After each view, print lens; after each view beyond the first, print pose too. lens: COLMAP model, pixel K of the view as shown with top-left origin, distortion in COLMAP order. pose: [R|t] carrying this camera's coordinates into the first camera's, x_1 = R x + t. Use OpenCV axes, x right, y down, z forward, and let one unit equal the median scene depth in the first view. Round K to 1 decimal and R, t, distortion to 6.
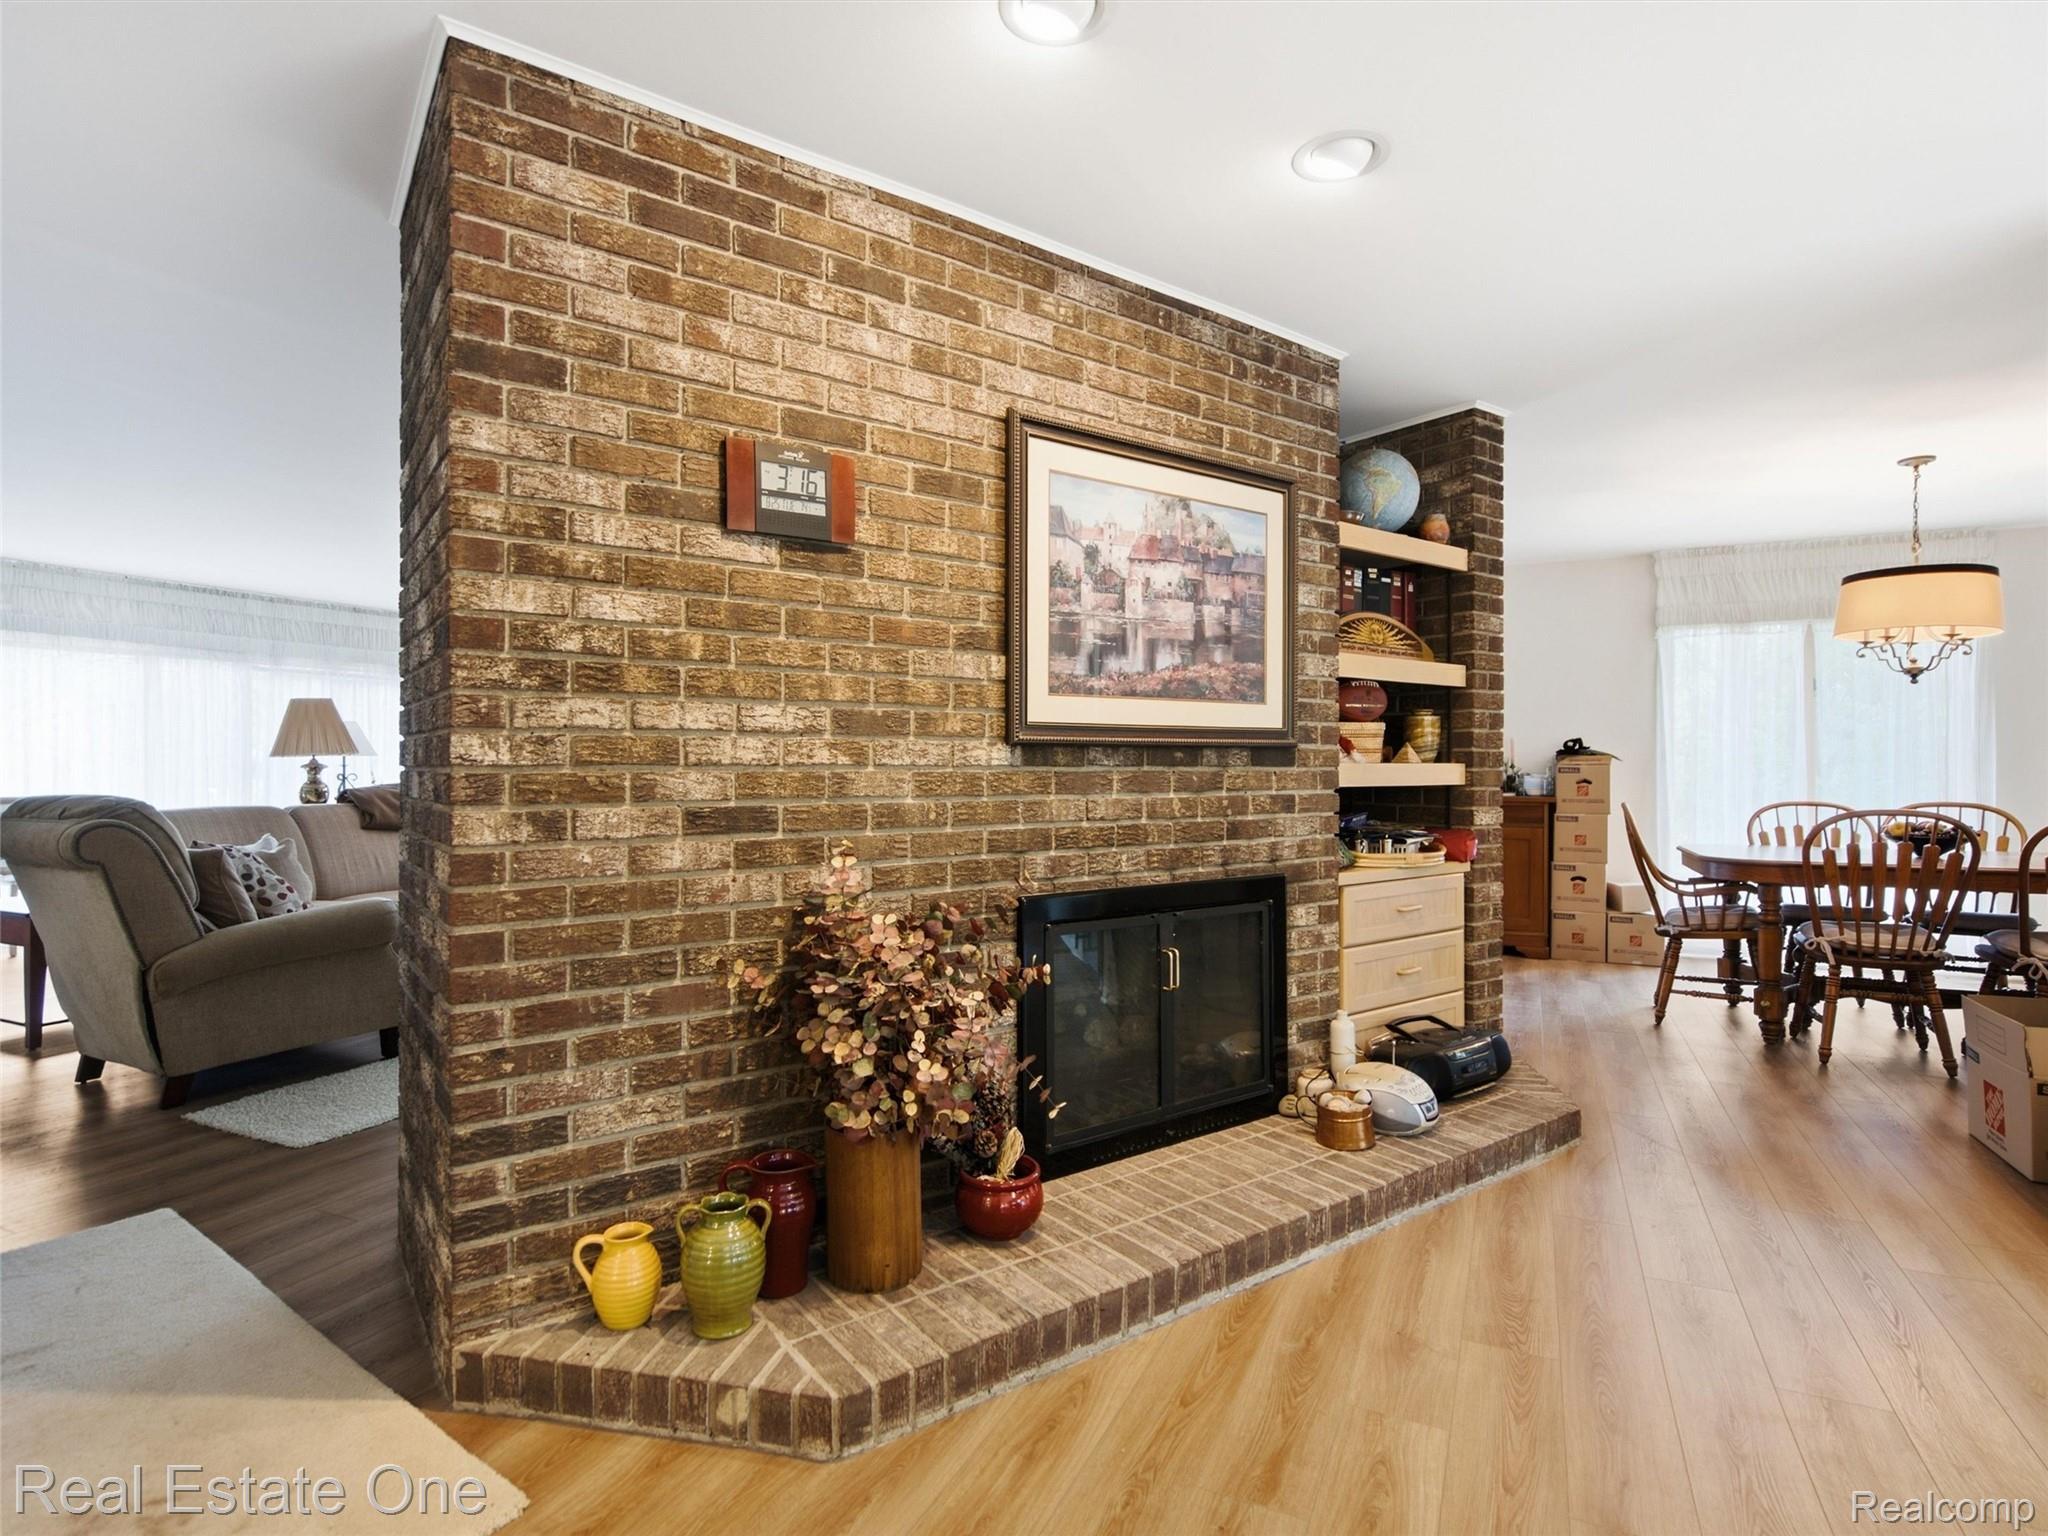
lens RADIAL K [[1052.3, 0, 1024.0], [0, 1052.3, 768.0], [0, 0, 1]] dist [0.013058, -0.000155]
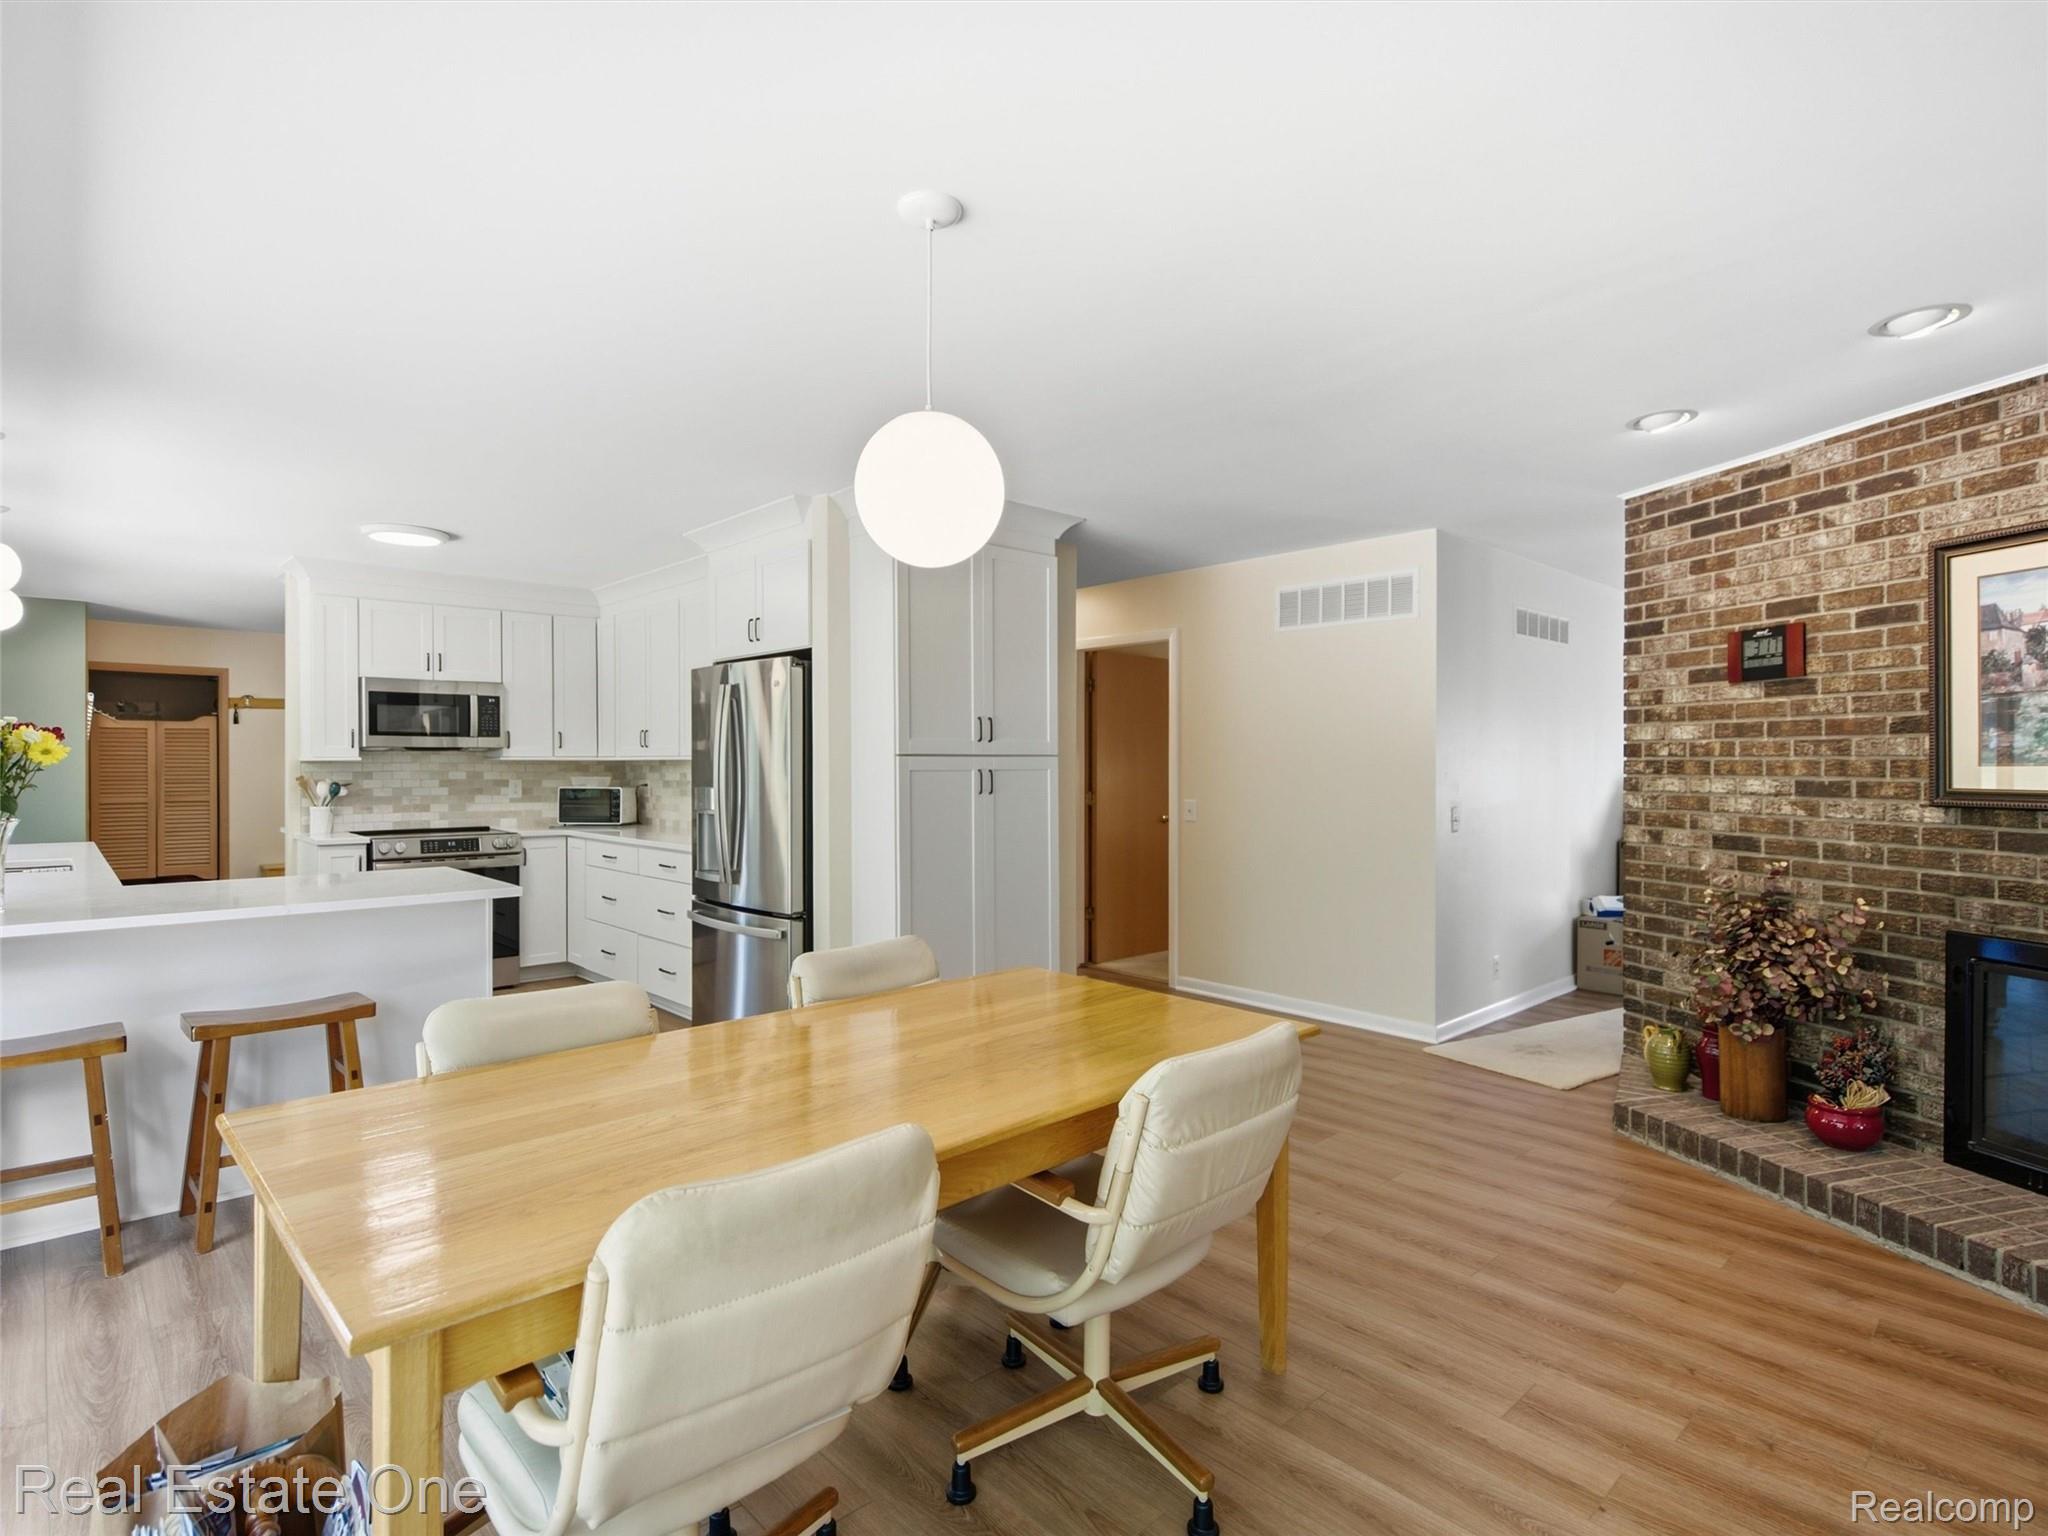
lens RADIAL K [[1052.3, 0, 1024.0], [0, 1052.3, 768.0], [0, 0, 1]] dist [0.013058, -0.000155]
pose [[-0.359262, 0.004729, -0.933225, 1.727585], [-0.001530, 0.999983, 0.005656, -0.081292], [0.933235, 0.003459, -0.359249, 0.480856]]
